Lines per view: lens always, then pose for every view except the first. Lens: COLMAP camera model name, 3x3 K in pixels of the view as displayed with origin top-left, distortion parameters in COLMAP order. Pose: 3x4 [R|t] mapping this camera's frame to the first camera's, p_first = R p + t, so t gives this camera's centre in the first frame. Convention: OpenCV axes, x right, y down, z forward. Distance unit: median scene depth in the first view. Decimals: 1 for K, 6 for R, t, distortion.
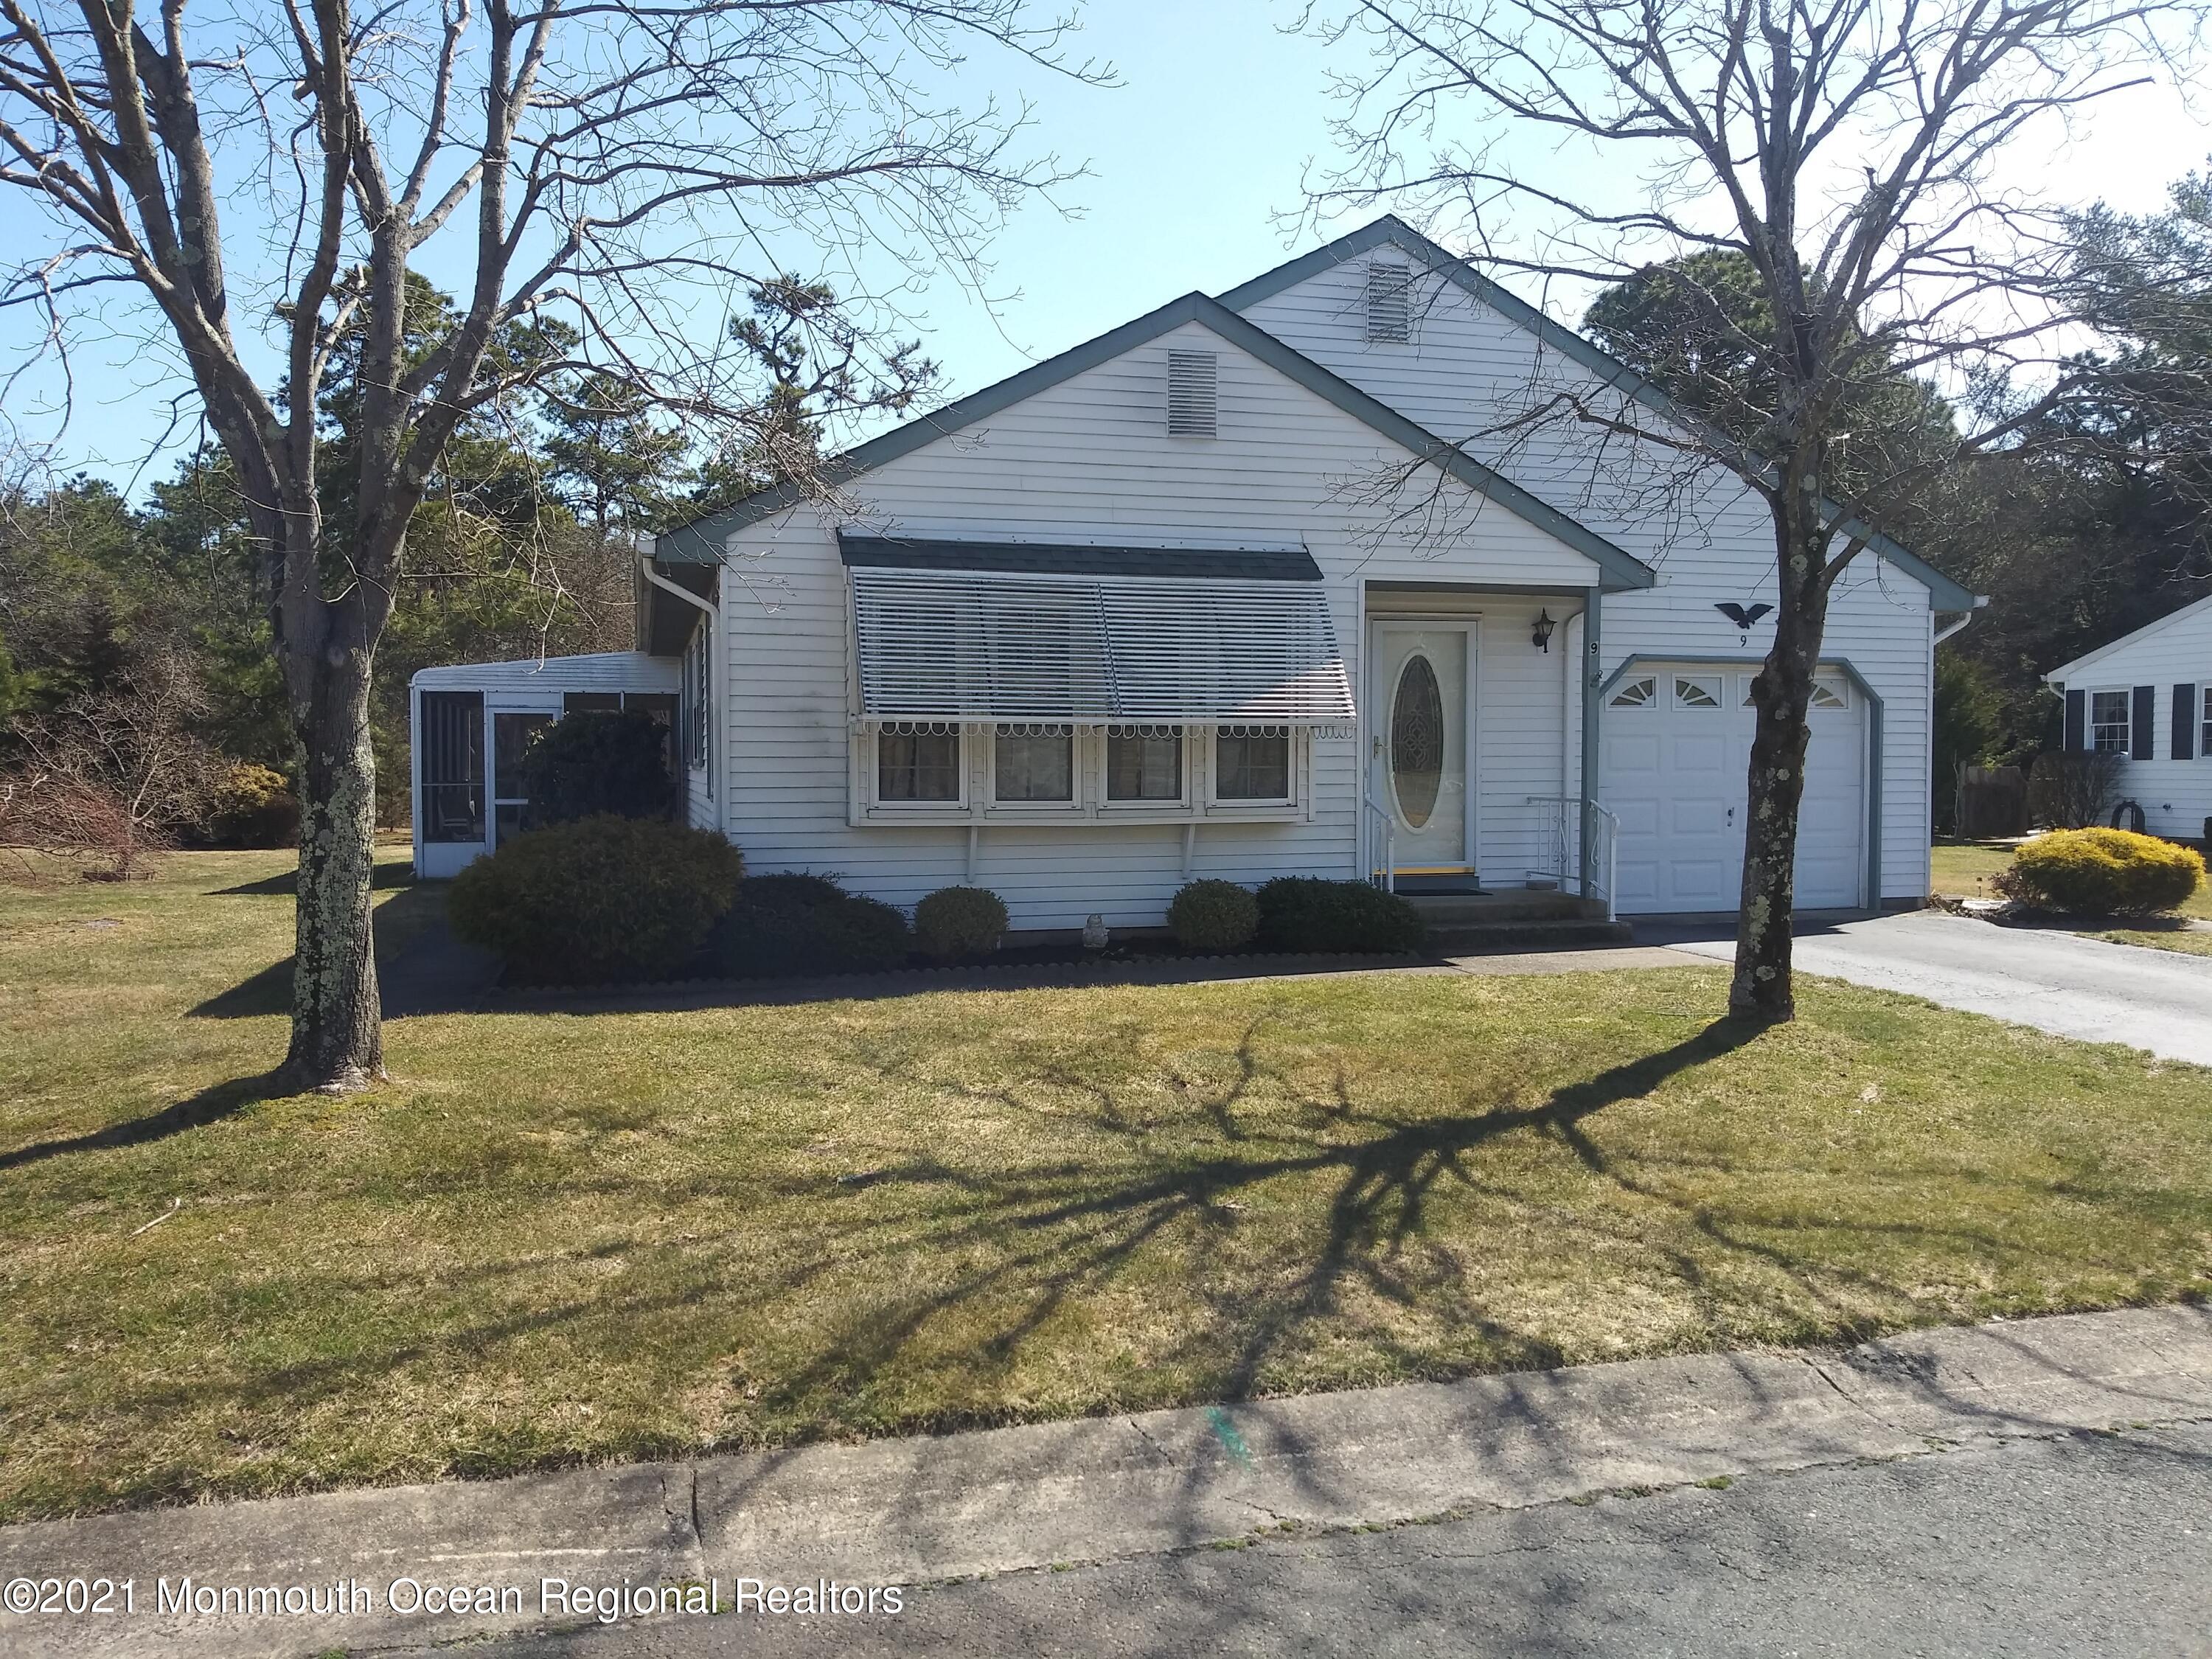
lens RADIAL K [[1744.3, 0, 1109.4], [0, 1744.3, 784.4], [0, 0, 1]] dist [-0.005947, -0.044189]
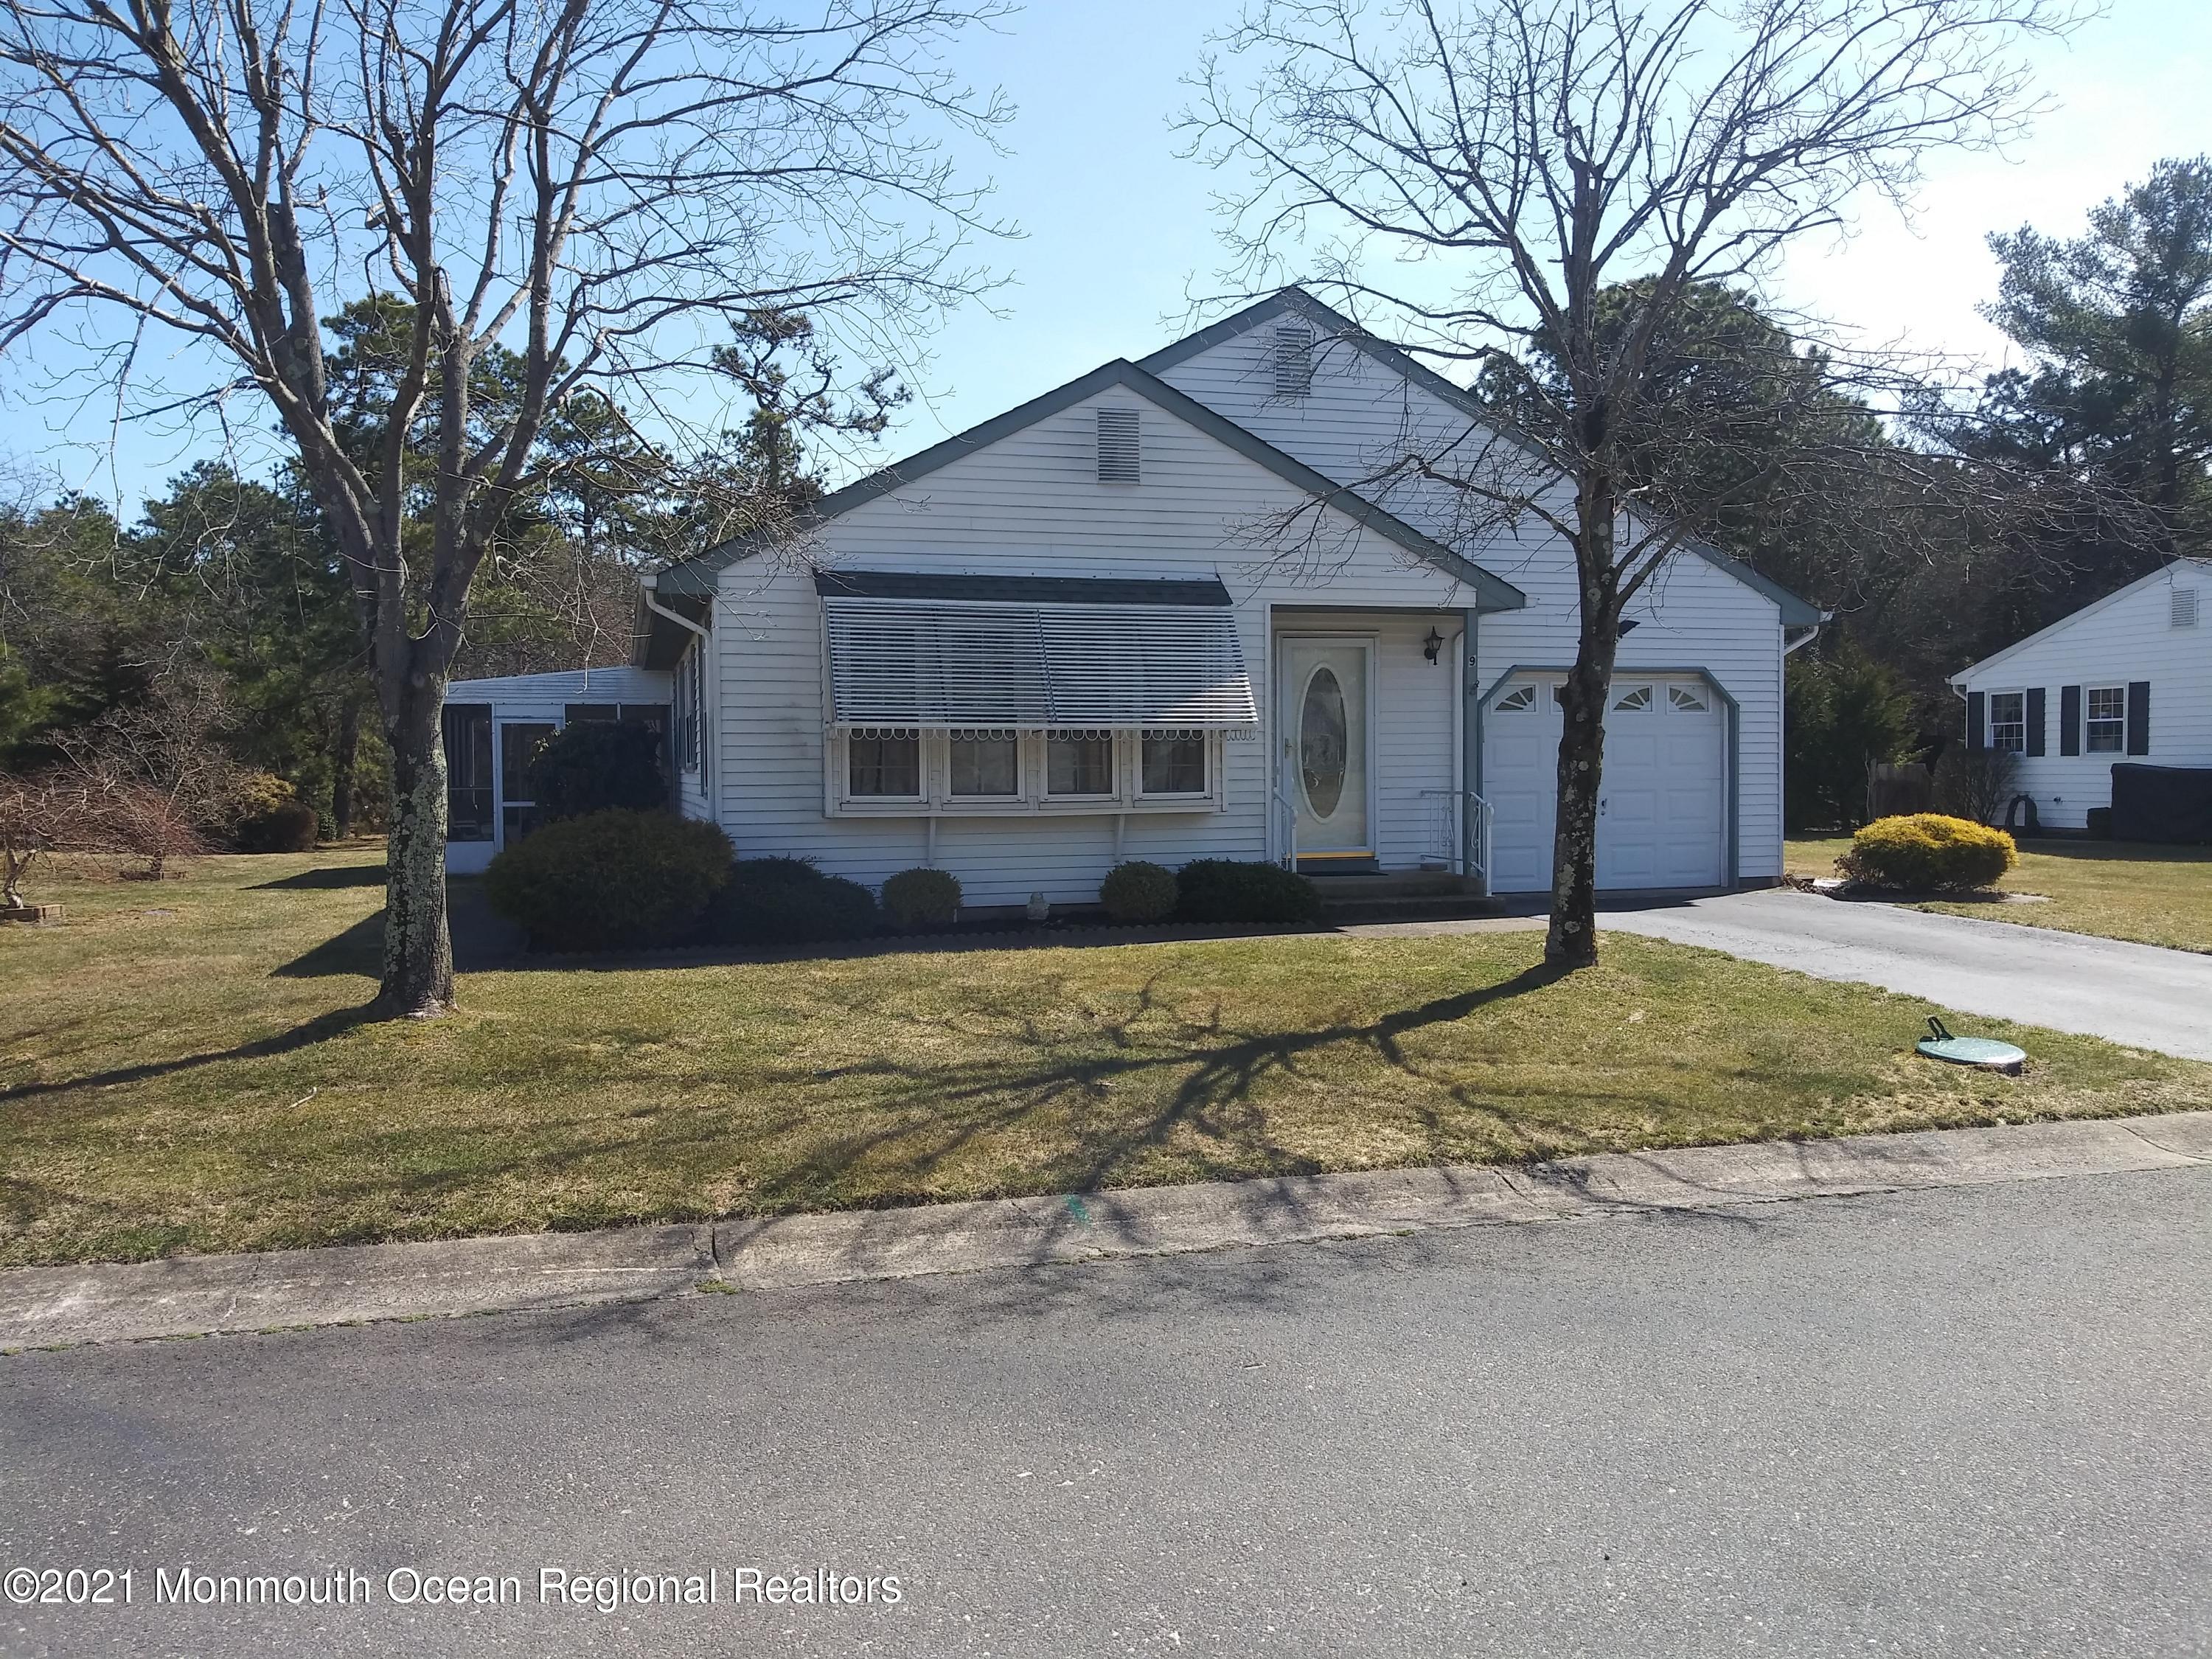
lens RADIAL K [[1710.9, 0, 1152.6], [0, 1710.9, 785.4], [0, 0, 1]] dist [0.033232, -0.142517]
pose [[0.999300, -0.007943, 0.036565, 0.039454], [0.008028, 0.999965, -0.002176, 0.008968], [-0.036547, 0.002468, 0.999329, -0.218088]]
